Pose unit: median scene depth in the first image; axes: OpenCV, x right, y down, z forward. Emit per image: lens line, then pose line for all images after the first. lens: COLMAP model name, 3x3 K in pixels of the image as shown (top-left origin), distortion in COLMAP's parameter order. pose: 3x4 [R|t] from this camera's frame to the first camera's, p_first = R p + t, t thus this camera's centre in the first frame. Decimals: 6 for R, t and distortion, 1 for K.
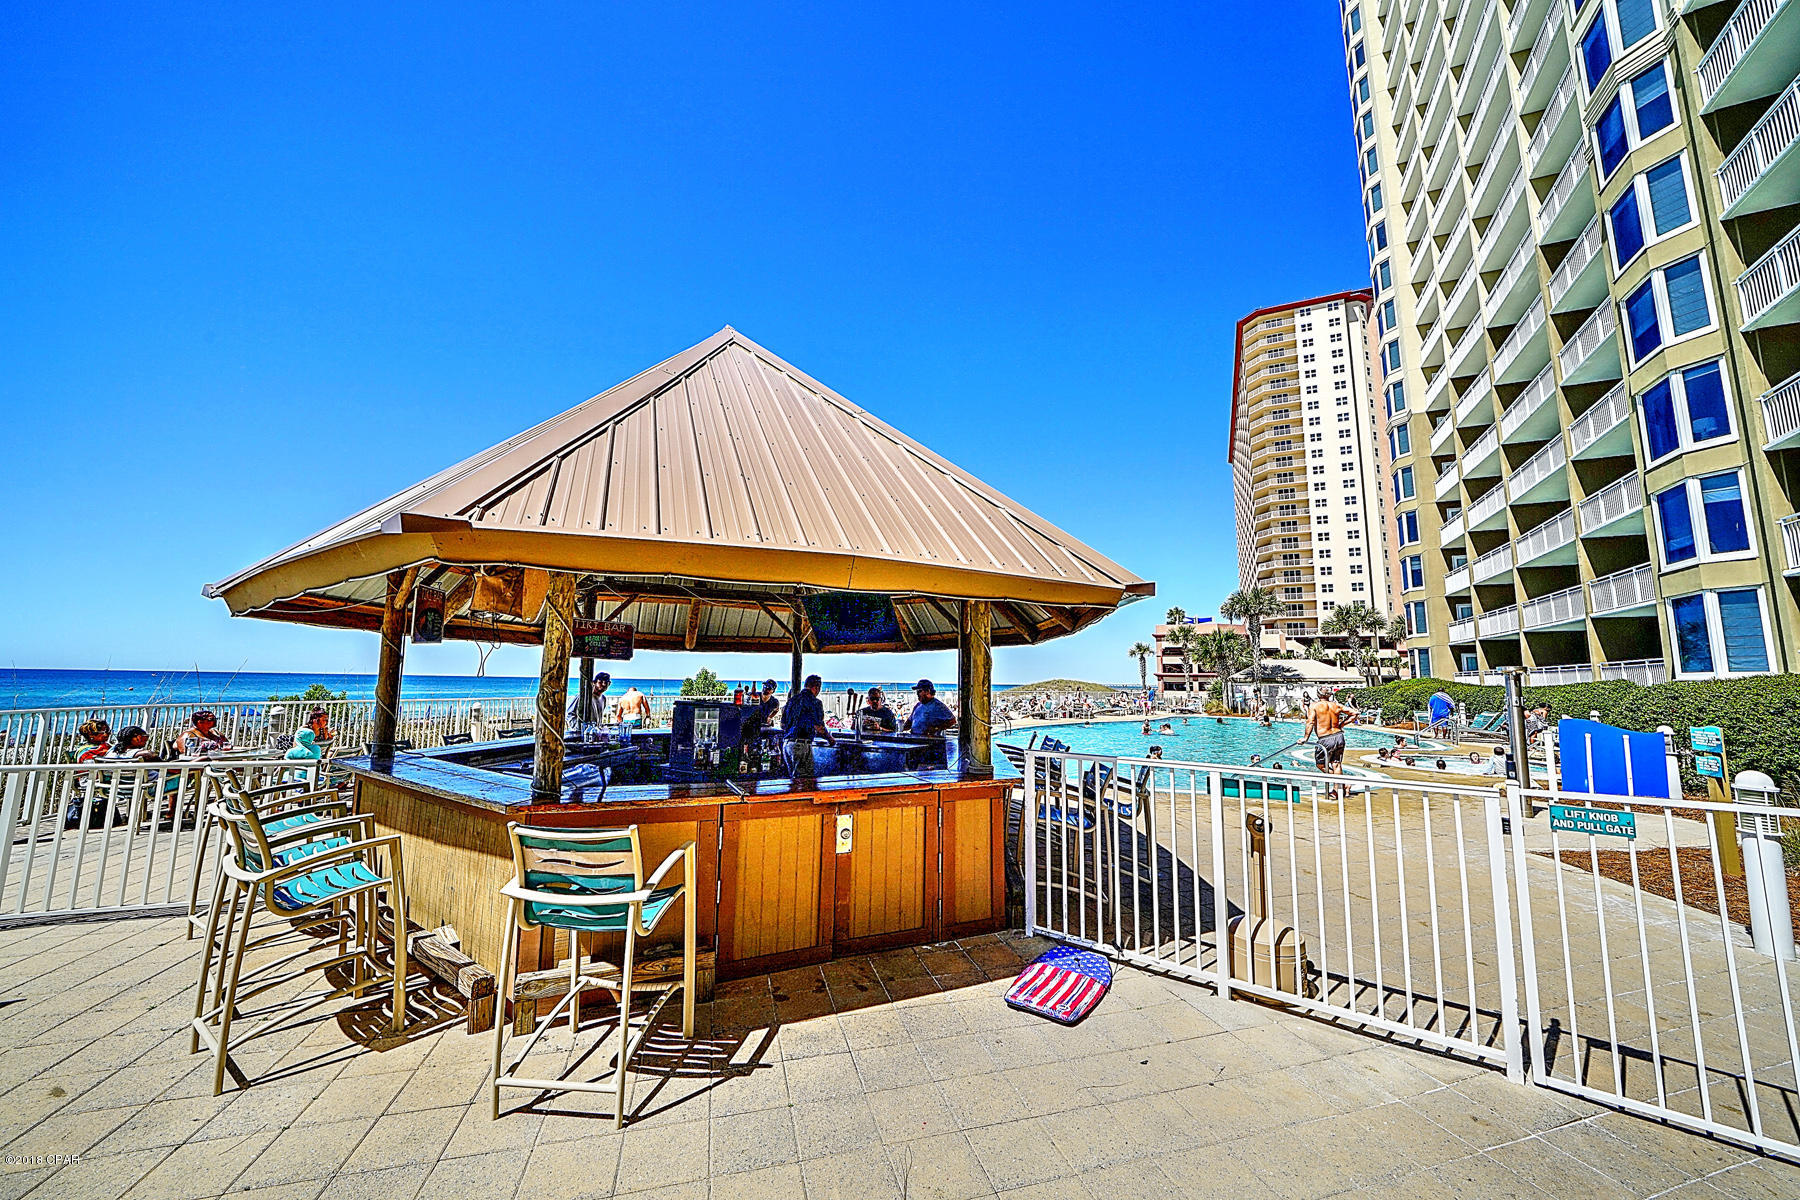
lens RADIAL K [[613.4, 0, 897.4], [0, 613.4, 606.1], [0, 0, 1]] dist [-0.045877, 0.006922]
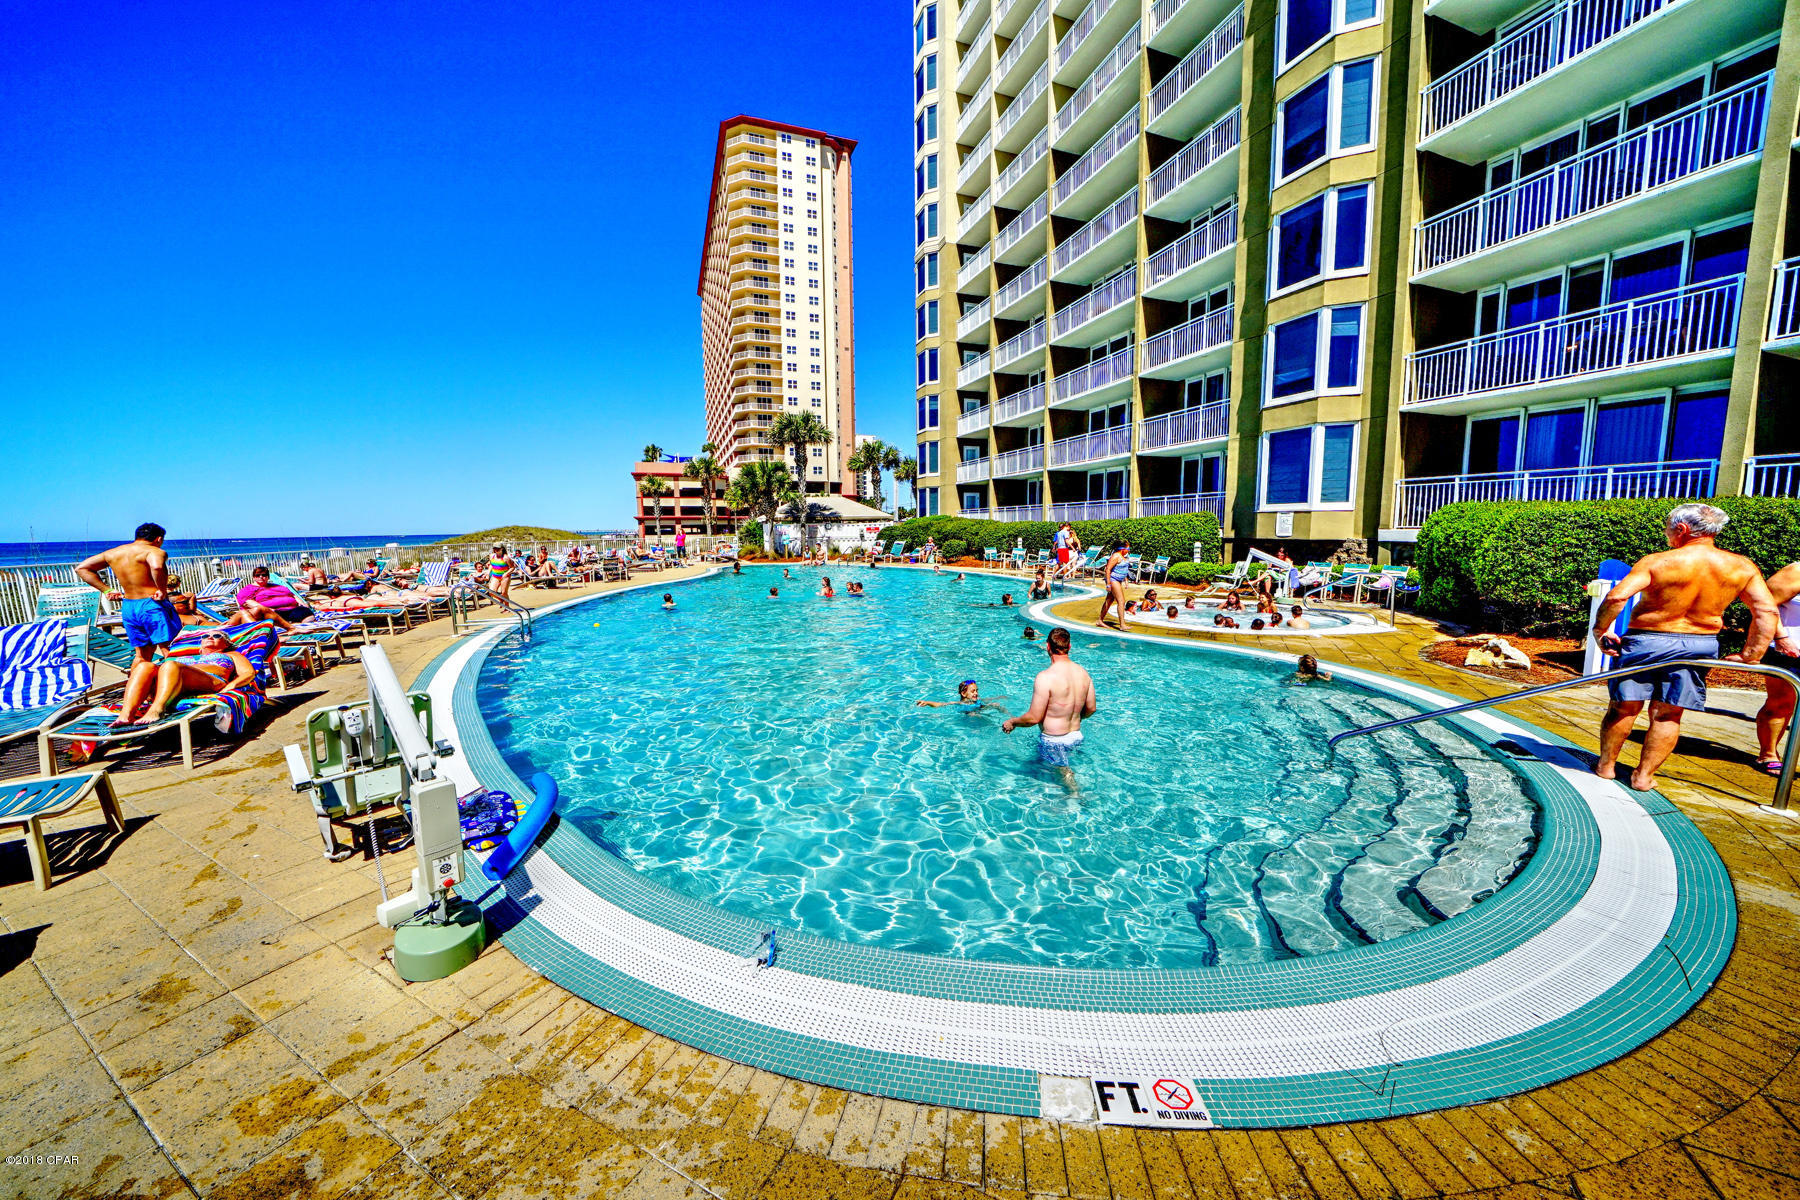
lens RADIAL K [[619.0, 0, 897.9], [0, 619.0, 593.3], [0, 0, 1]] dist [-0.015938, 0.000042]
pose [[0.673156, -0.105929, 0.731874, 0.018336], [-0.065195, 0.977333, 0.201420, 0.036493], [-0.736621, -0.183301, 0.650992, 0.288578]]
